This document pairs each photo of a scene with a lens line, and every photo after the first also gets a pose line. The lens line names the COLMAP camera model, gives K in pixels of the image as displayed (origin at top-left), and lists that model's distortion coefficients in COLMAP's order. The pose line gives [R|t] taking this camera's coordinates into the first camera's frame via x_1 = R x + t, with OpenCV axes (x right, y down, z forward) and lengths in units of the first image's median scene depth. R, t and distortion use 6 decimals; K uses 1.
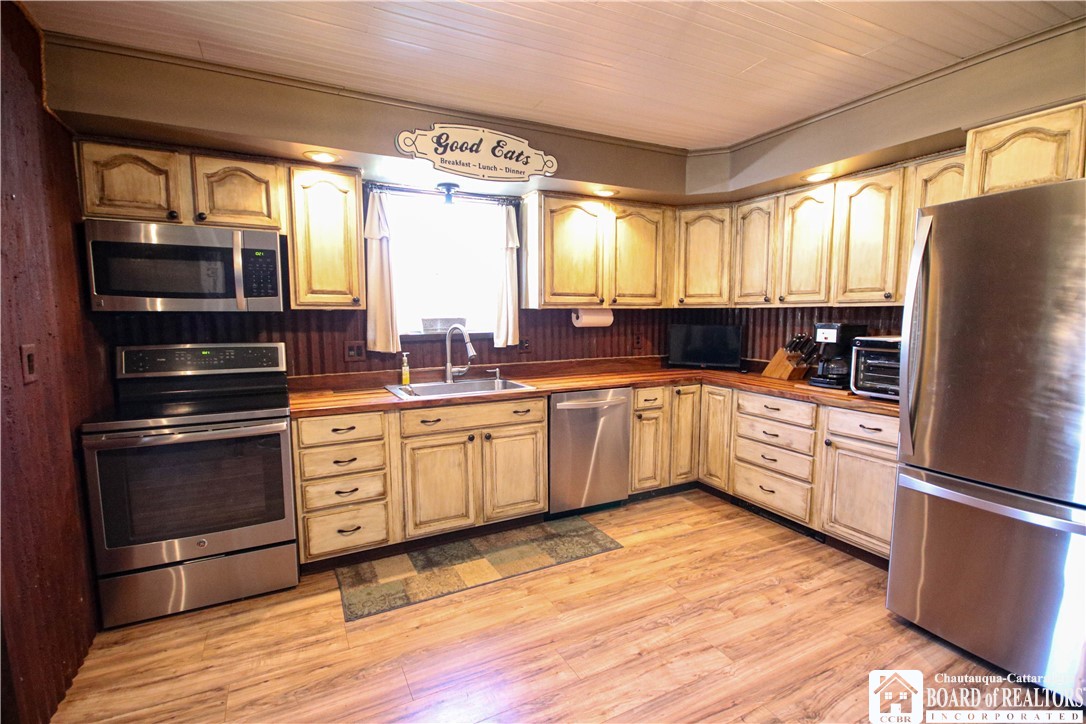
lens RADIAL K [[500.1, 0, 539.4], [0, 500.1, 367.8], [0, 0, 1]] dist [-0.003742, -0.001306]
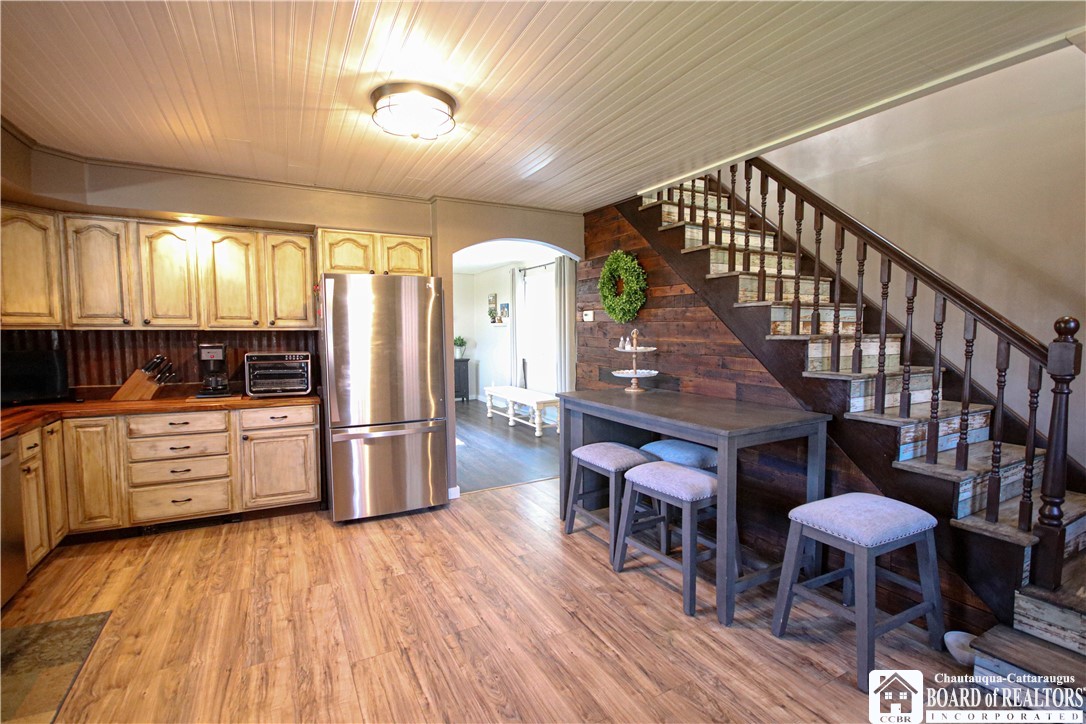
lens RADIAL K [[500.1, 0, 539.4], [0, 500.1, 367.8], [0, 0, 1]] dist [-0.003742, -0.001306]
pose [[-0.013812, -0.067338, 0.997635, -0.664944], [0.106954, 0.991906, 0.068432, -0.031915], [-0.994168, 0.107646, -0.006498, 0.241134]]
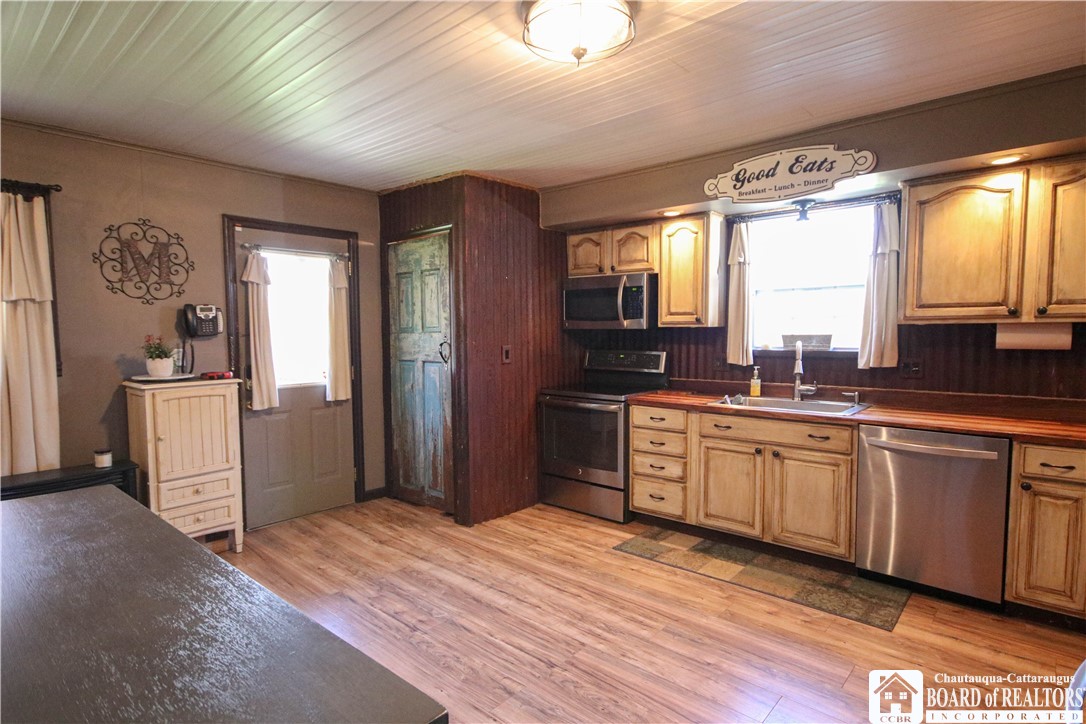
lens RADIAL K [[573.6, 0, 541.1], [0, 573.6, 368.3], [0, 0, 1]] dist [-0.002291, 0.017738]
pose [[0.358294, 0.066338, -0.931249, 0.789505], [-0.093145, 0.995036, 0.035045, -0.029236], [0.928951, 0.074185, 0.362694, 0.141044]]
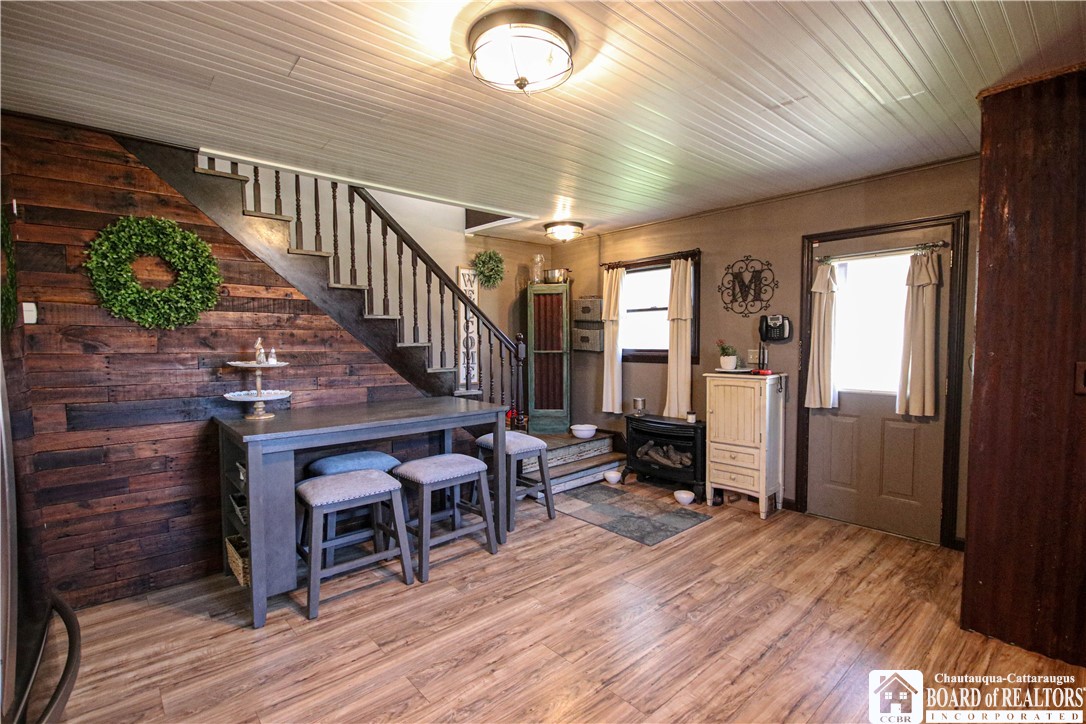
lens RADIAL K [[500.1, 0, 539.4], [0, 500.1, 367.8], [0, 0, 1]] dist [-0.003742, -0.001306]
pose [[-0.969707, 0.026772, -0.242801, 0.305005], [-0.011889, 0.987625, 0.156383, -0.117251], [0.243983, 0.154532, -0.957388, 1.055238]]
